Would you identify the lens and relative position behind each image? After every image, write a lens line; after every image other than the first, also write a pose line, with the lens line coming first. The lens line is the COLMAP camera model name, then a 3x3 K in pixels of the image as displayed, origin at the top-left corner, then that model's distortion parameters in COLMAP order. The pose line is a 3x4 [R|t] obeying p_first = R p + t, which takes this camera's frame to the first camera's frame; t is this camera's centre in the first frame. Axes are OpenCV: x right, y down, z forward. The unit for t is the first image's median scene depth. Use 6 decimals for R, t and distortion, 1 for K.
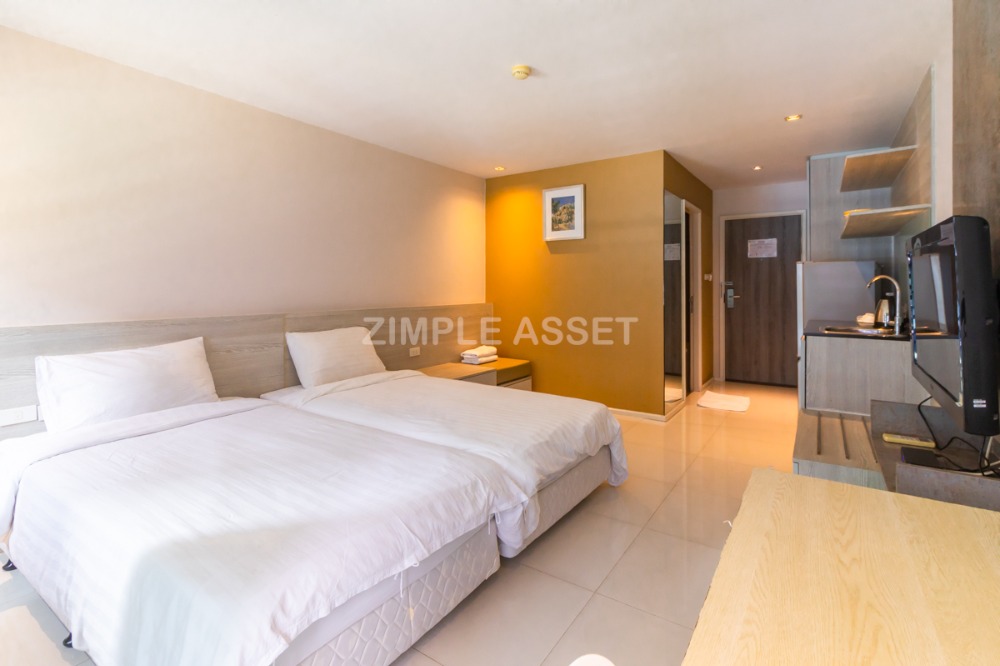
lens RADIAL K [[461.4, 0, 502.9], [0, 461.4, 288.2], [0, 0, 1]] dist [0.003359, 0.000394]
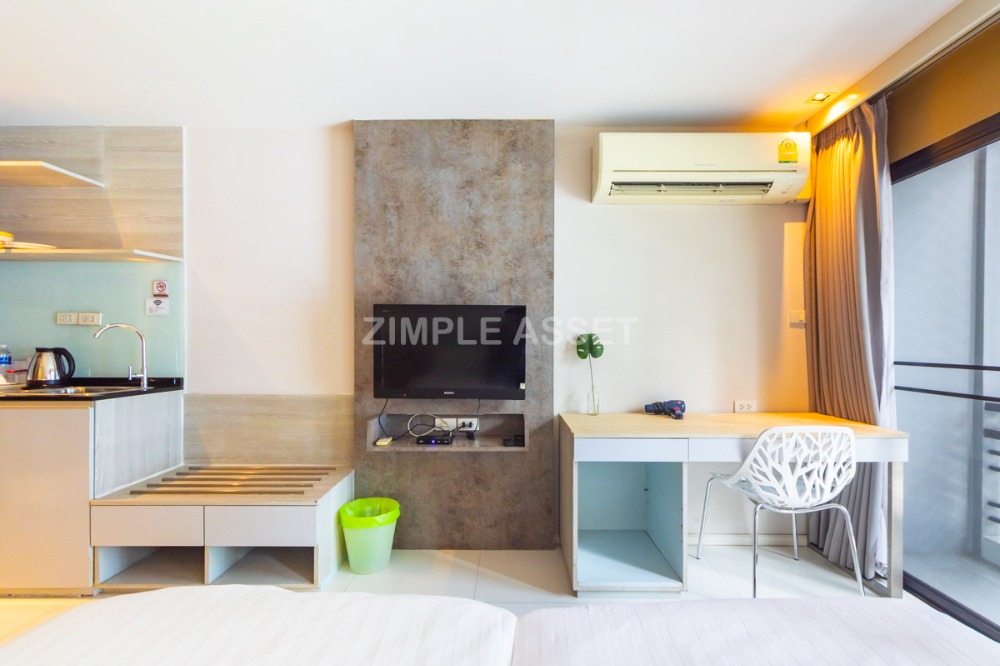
lens RADIAL K [[461.4, 0, 505.9], [0, 461.4, 346.4], [0, 0, 1]] dist [0.003359, 0.000394]
pose [[-0.558587, -0.004270, 0.829435, -0.195553], [0.003376, 0.999967, 0.007422, 0.006879], [-0.829439, 0.006946, -0.558554, 0.511668]]
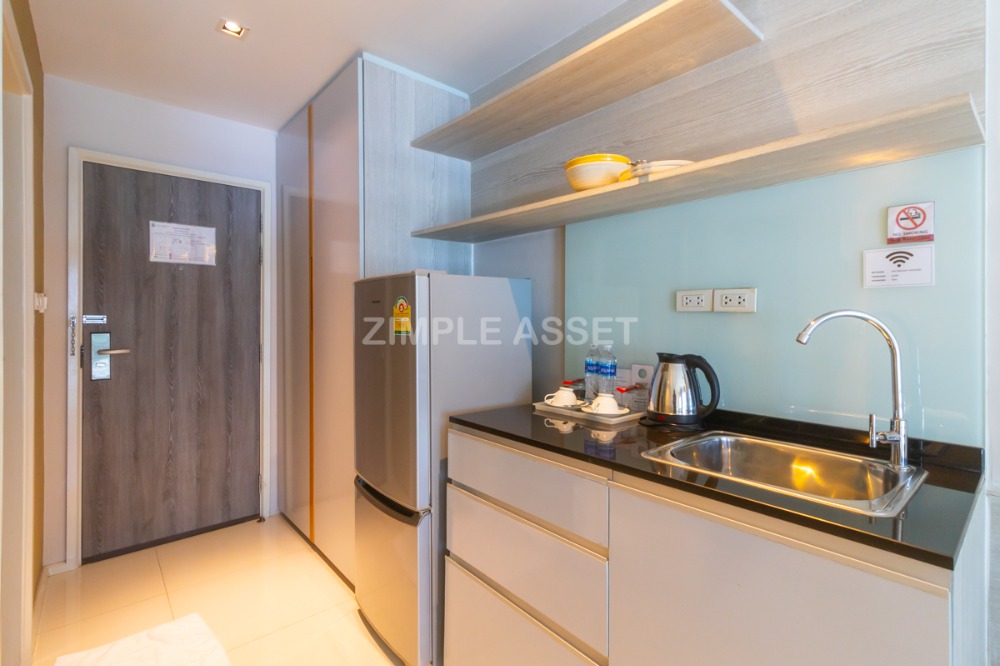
lens RADIAL K [[461.4, 0, 510.0], [0, 461.4, 314.8], [0, 0, 1]] dist [0.003359, 0.000394]
pose [[0.237611, 0.005327, 0.971346, 0.226327], [0.003738, 0.999973, -0.006398, -0.013209], [-0.971353, 0.005151, 0.237584, 0.683904]]
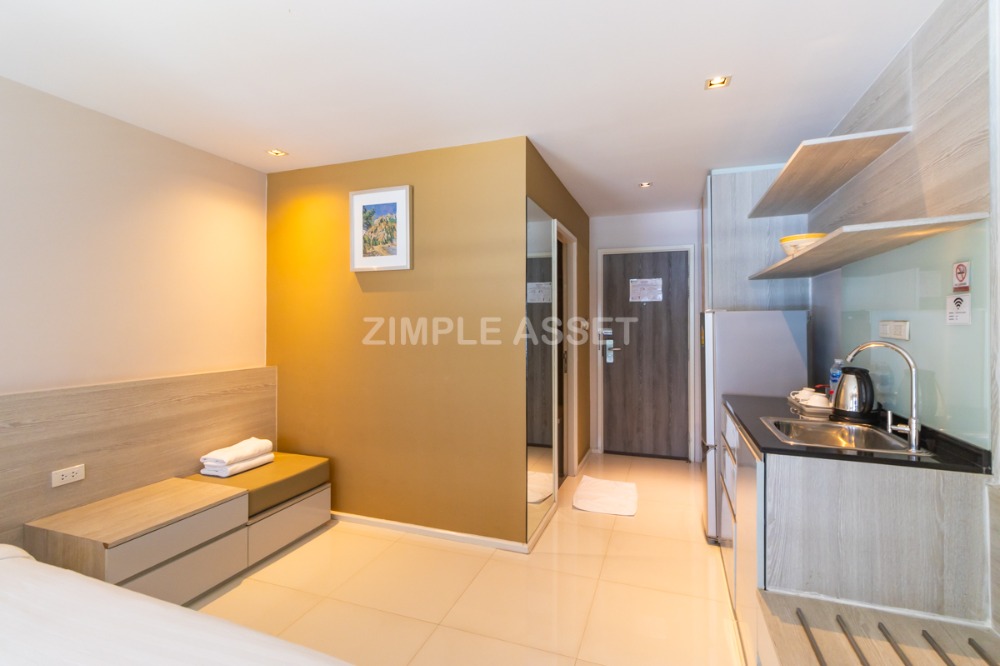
lens RADIAL K [[461.4, 0, 499.2], [0, 461.4, 320.2], [0, 0, 1]] dist [0.003359, 0.000394]
pose [[0.969044, 0.004584, 0.246847, 0.130331], [-0.001670, 0.999926, -0.012014, -0.027054], [-0.246884, 0.011230, 0.968980, 0.326182]]
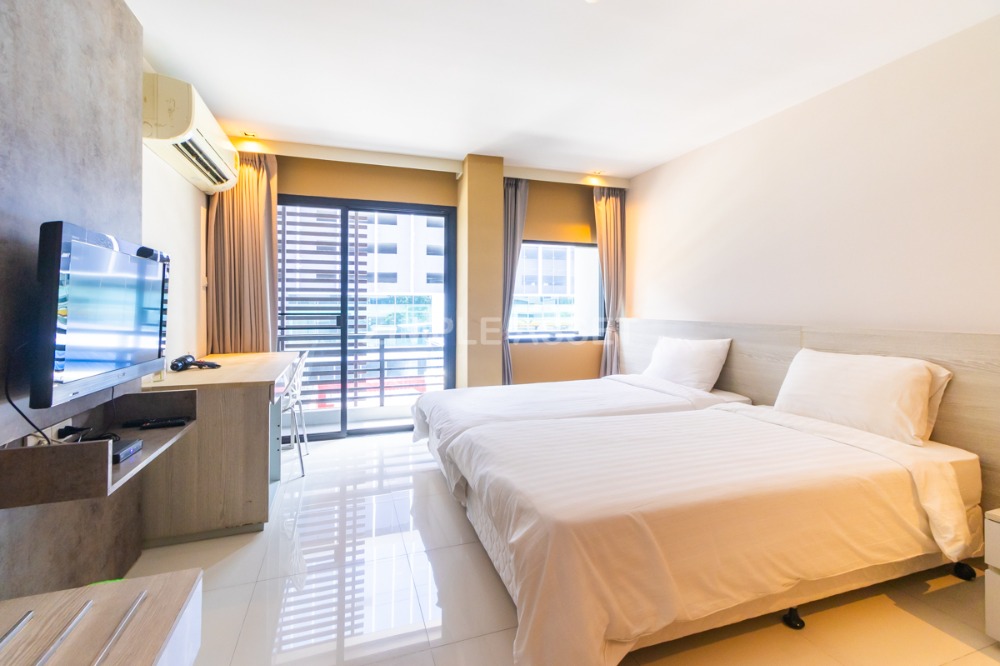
lens RADIAL K [[461.4, 0, 505.7], [0, 461.4, 303.8], [0, 0, 1]] dist [0.003359, 0.000394]
pose [[-0.589448, 0.001253, -0.807805, 0.368654], [-0.002162, 0.999993, 0.003129, 0.008581], [0.807803, 0.003591, -0.589442, 0.701062]]
